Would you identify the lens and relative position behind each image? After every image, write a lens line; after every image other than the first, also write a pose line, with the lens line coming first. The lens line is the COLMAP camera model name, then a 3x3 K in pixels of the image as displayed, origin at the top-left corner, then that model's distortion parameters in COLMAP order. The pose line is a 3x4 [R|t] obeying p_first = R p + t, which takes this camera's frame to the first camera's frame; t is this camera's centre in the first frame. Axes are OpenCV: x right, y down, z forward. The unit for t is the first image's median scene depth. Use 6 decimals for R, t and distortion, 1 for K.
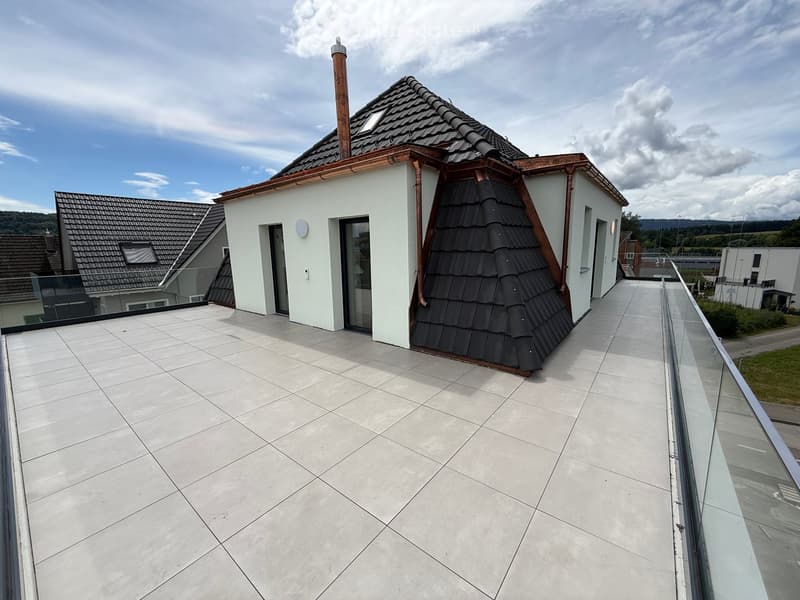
lens RADIAL K [[320.7, 0, 395.1], [0, 320.7, 298.5], [0, 0, 1]] dist [0.003419, 0.001581]
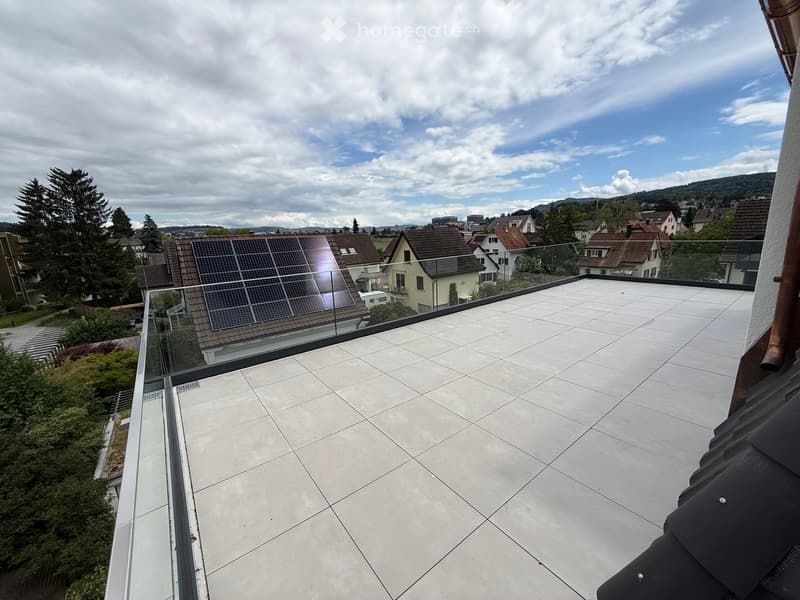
lens RADIAL K [[320.7, 0, 394.4], [0, 320.7, 300.9], [0, 0, 1]] dist [0.003419, 0.001581]
pose [[-0.257087, 0.228522, -0.938980, 1.668647], [-0.109224, 0.958542, 0.263187, -0.315572], [0.960196, 0.170222, -0.221468, 1.896497]]
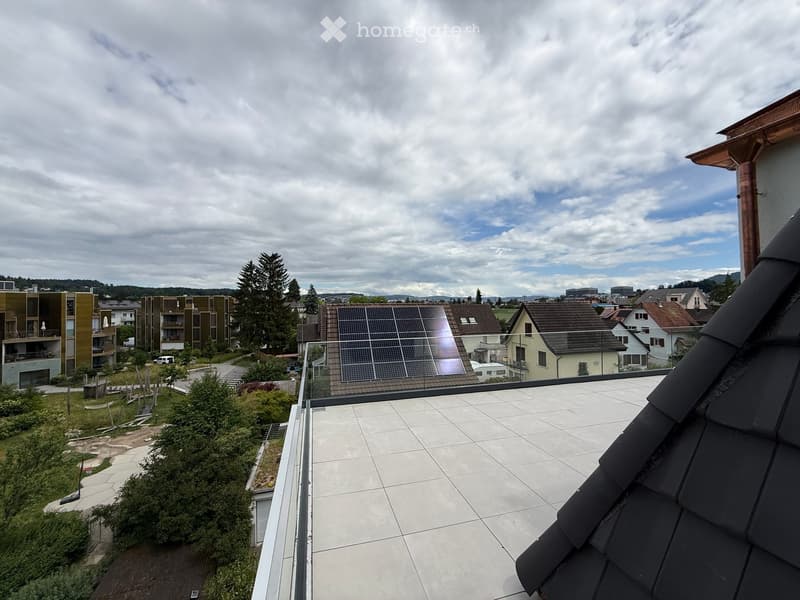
lens RADIAL K [[320.7, 0, 395.9], [0, 320.7, 295.5], [0, 0, 1]] dist [0.003419, 0.001581]
pose [[-0.598117, 0.001663, -0.801407, 1.883087], [-0.106853, 0.990904, 0.081804, -0.390628], [0.794253, 0.134561, -0.592499, 2.141411]]
